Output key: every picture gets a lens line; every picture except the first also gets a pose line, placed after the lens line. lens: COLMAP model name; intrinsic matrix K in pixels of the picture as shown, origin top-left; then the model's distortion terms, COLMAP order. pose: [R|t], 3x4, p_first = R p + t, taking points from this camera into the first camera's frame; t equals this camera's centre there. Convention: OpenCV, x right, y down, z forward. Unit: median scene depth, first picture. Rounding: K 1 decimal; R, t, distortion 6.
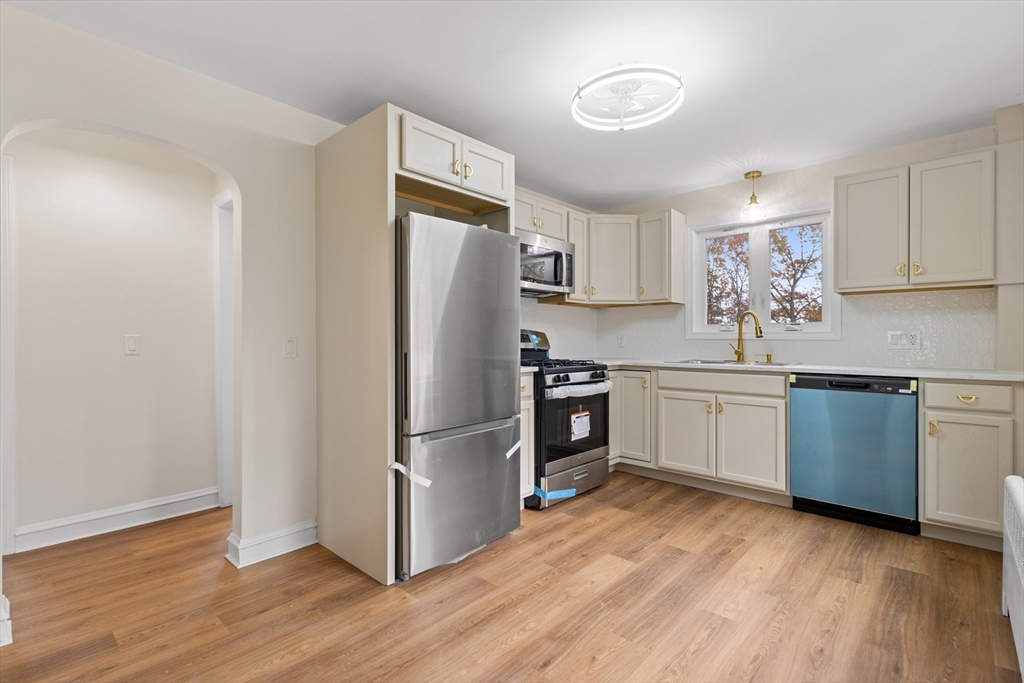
lens RADIAL K [[469.2, 0, 515.2], [0, 469.2, 334.1], [0, 0, 1]] dist [0.000212, 0.000062]
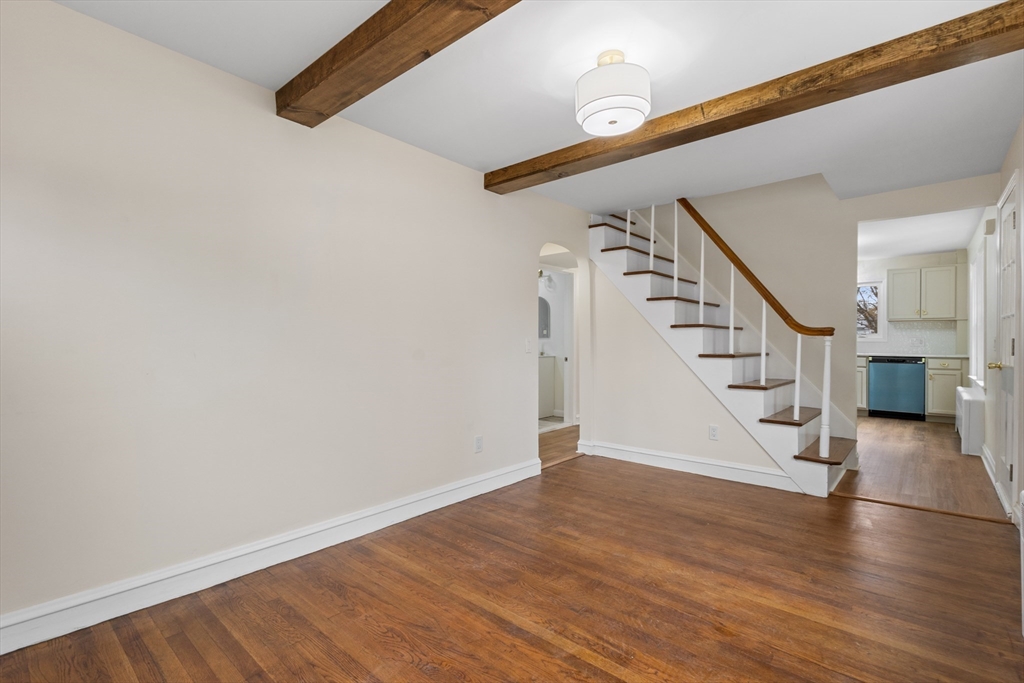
lens RADIAL K [[471.8, 0, 512.0], [0, 471.8, 341.5], [0, 0, 1]] dist [0.001405, 0.000205]
pose [[0.999632, 0.004175, 0.026807, -1.239896], [-0.004331, 0.999974, 0.005778, 0.004538], [-0.026782, -0.005892, 0.999624, -1.280210]]
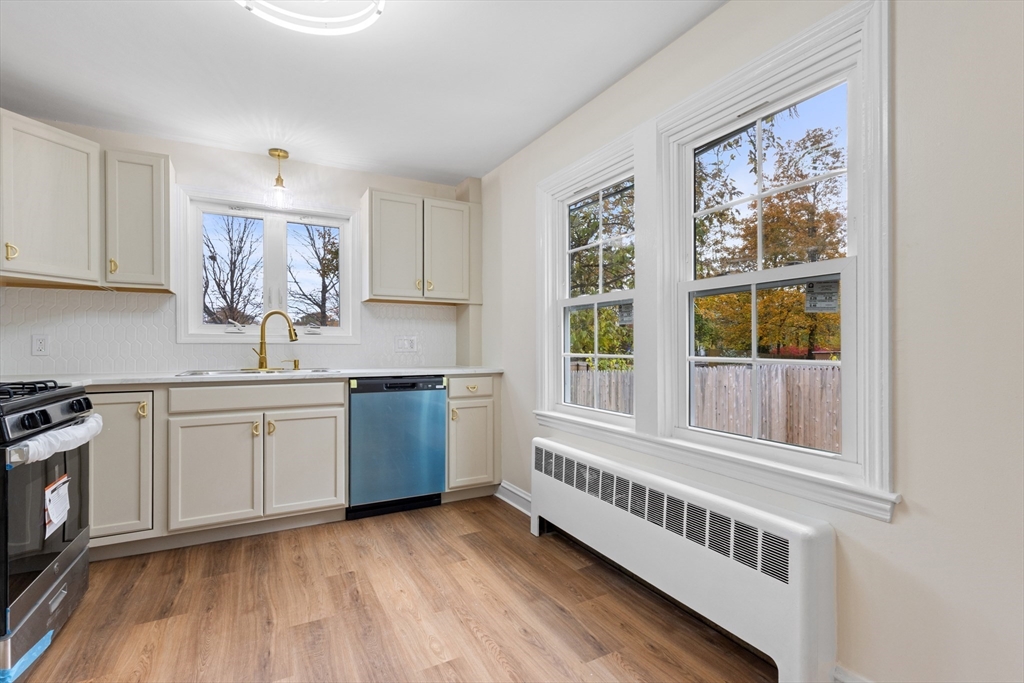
lens RADIAL K [[471.8, 0, 512.0], [0, 471.8, 341.5], [0, 0, 1]] dist [0.001405, 0.000205]
pose [[0.329515, 0.007655, 0.944119, -0.215098], [-0.011178, 0.999929, -0.004206, 0.008768], [-0.944084, -0.009167, 0.329577, 0.379514]]
